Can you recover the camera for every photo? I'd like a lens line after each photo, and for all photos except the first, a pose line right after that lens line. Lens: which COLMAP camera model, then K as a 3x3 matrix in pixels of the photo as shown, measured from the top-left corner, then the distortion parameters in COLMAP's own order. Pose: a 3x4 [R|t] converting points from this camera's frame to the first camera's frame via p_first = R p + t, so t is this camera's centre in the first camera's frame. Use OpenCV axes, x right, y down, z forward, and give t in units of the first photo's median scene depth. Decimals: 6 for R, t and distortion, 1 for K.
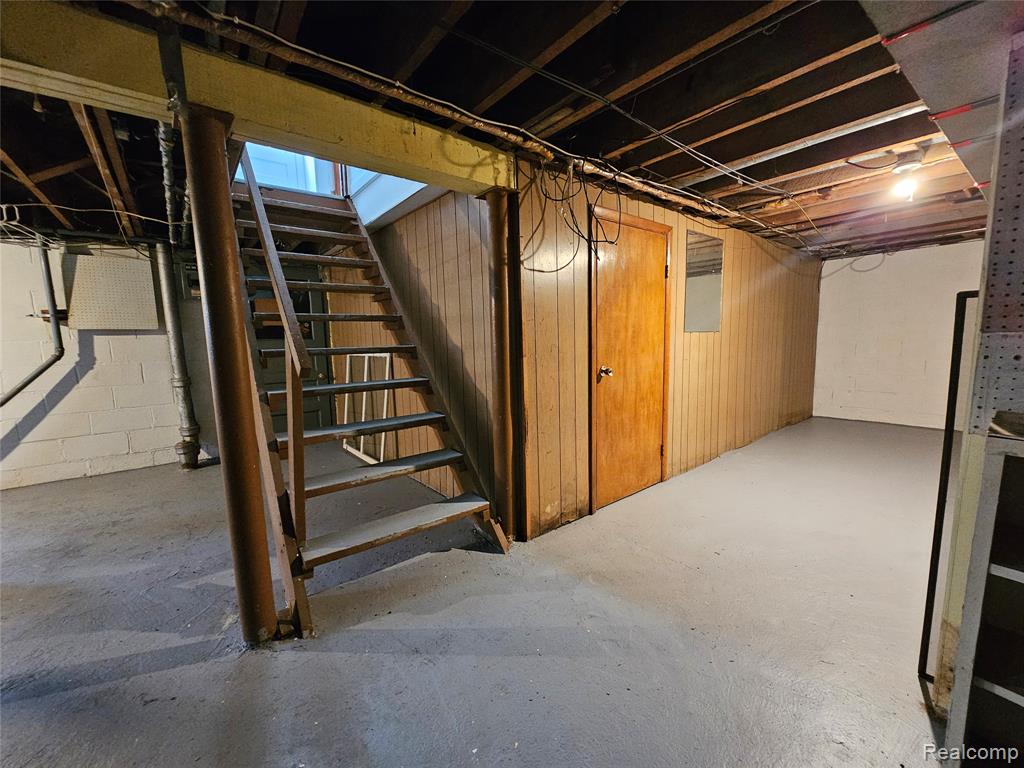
lens RADIAL K [[420.0, 0, 507.1], [0, 420.0, 391.9], [0, 0, 1]] dist [0.016101, -0.000086]
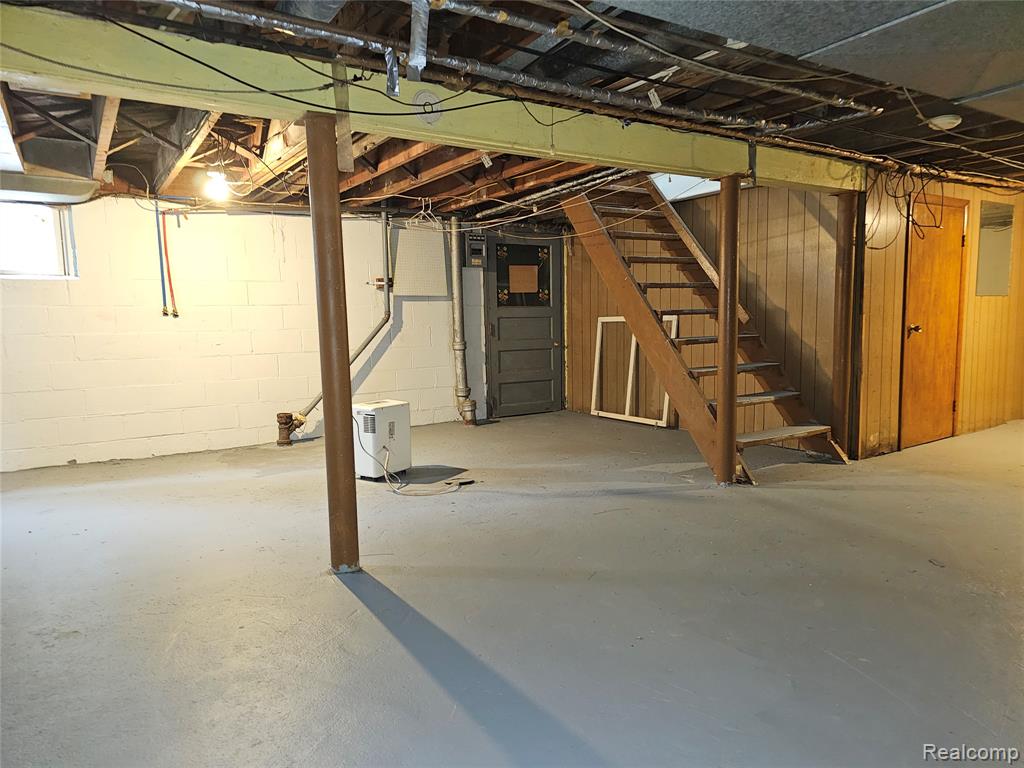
lens RADIAL K [[684.6, 0, 512.0], [0, 684.6, 384.0], [0, 0, 1]] dist [0.062280, -0.000906]
pose [[0.996734, 0.011627, -0.079911, -0.688248], [-0.013555, 0.999629, -0.023627, 0.157801], [0.079607, 0.024633, 0.996522, -0.978482]]
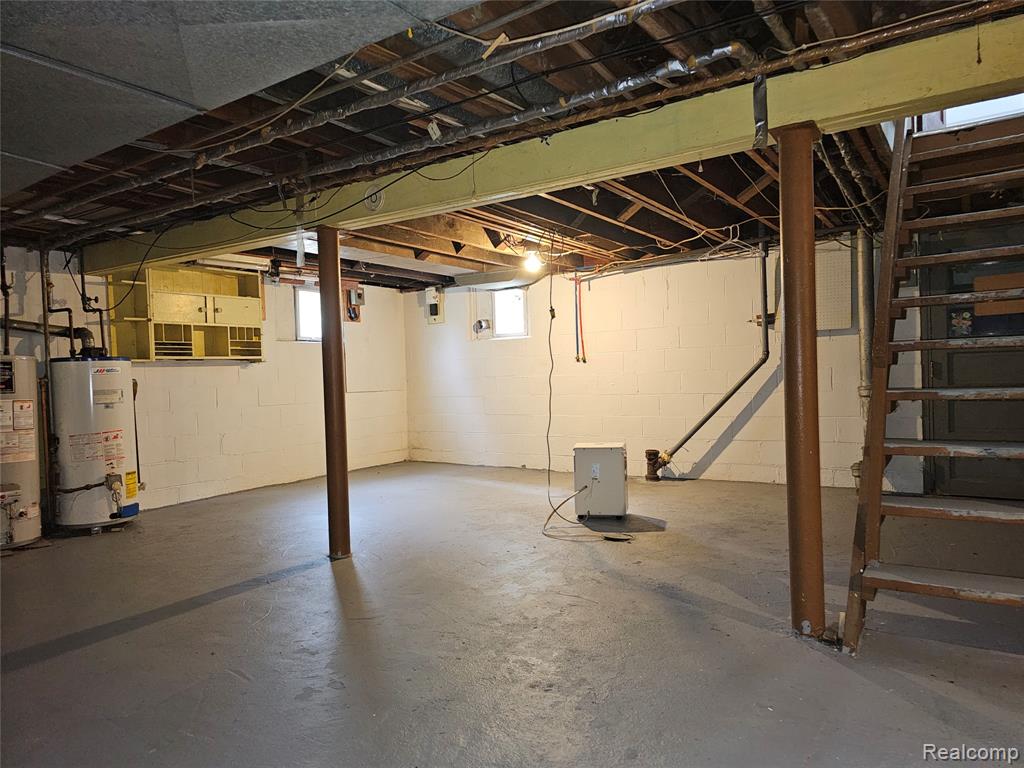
lens RADIAL K [[684.6, 0, 512.0], [0, 684.6, 384.0], [0, 0, 1]] dist [0.062280, -0.000906]
pose [[0.316283, 0.024804, -0.948341, 0.397538], [-0.092322, 0.995718, -0.004747, 0.046832], [0.944162, 0.089054, 0.317219, -0.108005]]
